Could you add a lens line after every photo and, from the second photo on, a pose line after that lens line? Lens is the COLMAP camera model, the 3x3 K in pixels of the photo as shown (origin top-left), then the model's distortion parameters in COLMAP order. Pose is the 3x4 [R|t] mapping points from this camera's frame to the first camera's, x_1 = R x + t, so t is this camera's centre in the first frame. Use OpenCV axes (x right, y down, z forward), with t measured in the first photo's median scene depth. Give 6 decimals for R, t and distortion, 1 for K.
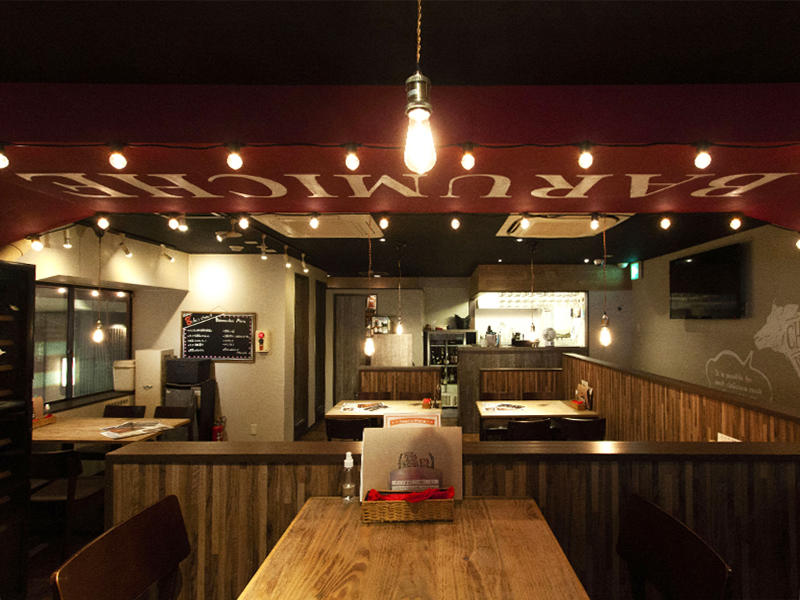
lens RADIAL K [[422.3, 0, 395.8], [0, 422.3, 311.6], [0, 0, 1]] dist [0.003111, 0.000328]
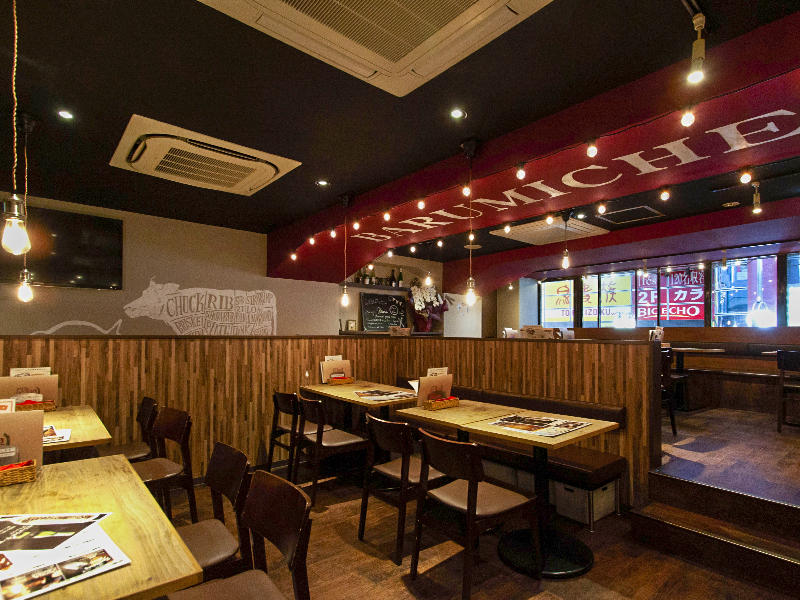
lens RADIAL K [[422.3, 0, 395.8], [0, 422.3, 311.6], [0, 0, 1]] dist [0.003111, 0.000328]
pose [[-0.674741, 0.028780, 0.737493, -0.492249], [-0.026733, 0.997631, -0.063391, 0.128173], [-0.737570, -0.062488, -0.672373, 1.266468]]
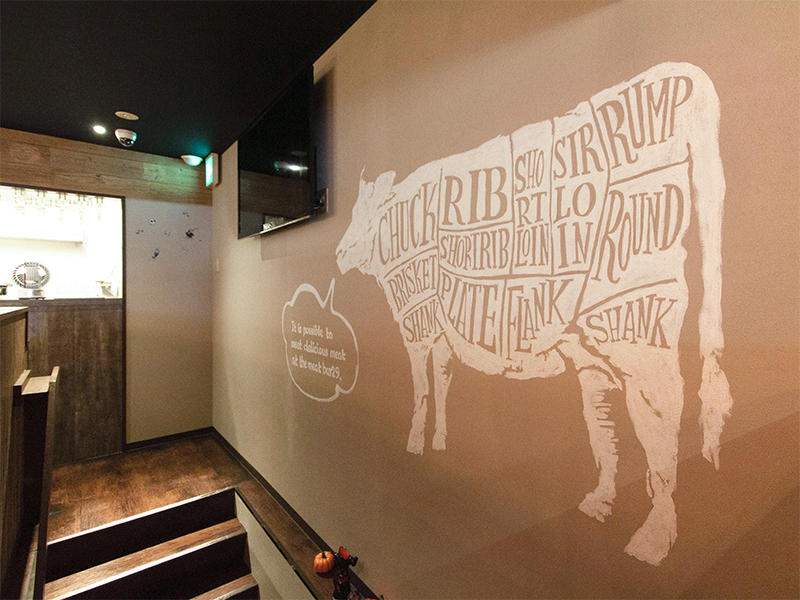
lens RADIAL K [[440.8, 0, 414.8], [0, 440.8, 298.7], [0, 0, 1]] dist [0.006602, 0.001649]
pose [[0.718938, -0.018772, 0.694821, 0.557339], [-0.010024, 0.999251, 0.037369, 0.100058], [-0.695002, -0.033831, 0.718212, 0.561152]]
